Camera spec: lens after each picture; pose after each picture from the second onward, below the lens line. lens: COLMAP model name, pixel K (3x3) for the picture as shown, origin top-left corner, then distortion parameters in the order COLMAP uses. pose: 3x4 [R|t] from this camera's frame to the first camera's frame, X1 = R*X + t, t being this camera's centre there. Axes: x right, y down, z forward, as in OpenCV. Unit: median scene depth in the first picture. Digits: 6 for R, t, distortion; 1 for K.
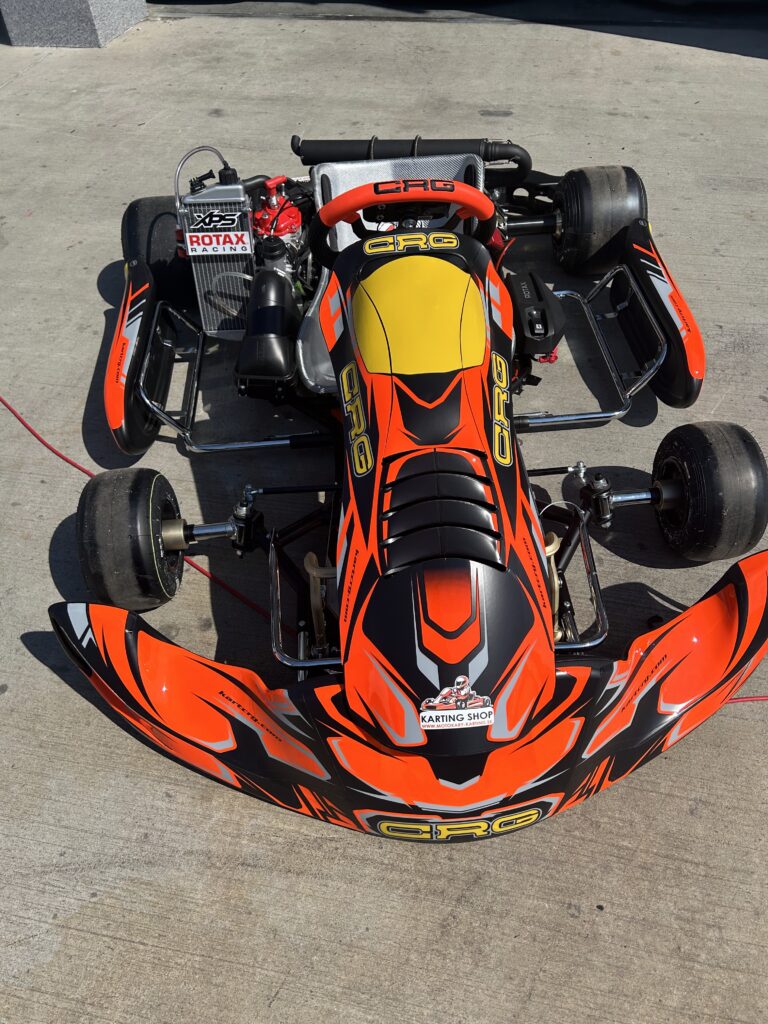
lens RADIAL K [[783.8, 0, 387.4], [0, 783.8, 517.1], [0, 0, 1]] dist [0.046545, -0.054364]
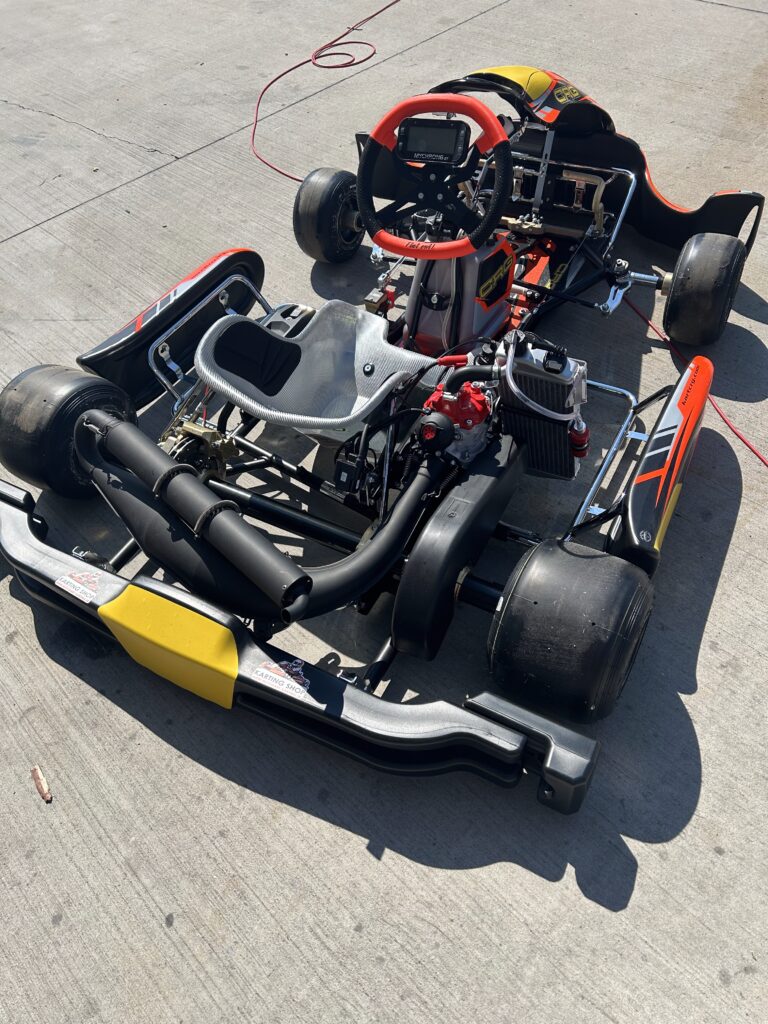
lens RADIAL K [[759.3, 0, 405.8], [0, 759.3, 511.5], [0, 0, 1]] dist [0.049325, -0.056646]
pose [[-0.839796, -0.334158, 0.427880, -0.736510], [0.465107, -0.036303, 0.884510, -1.739887], [-0.280033, 0.941818, 0.185906, 1.599188]]
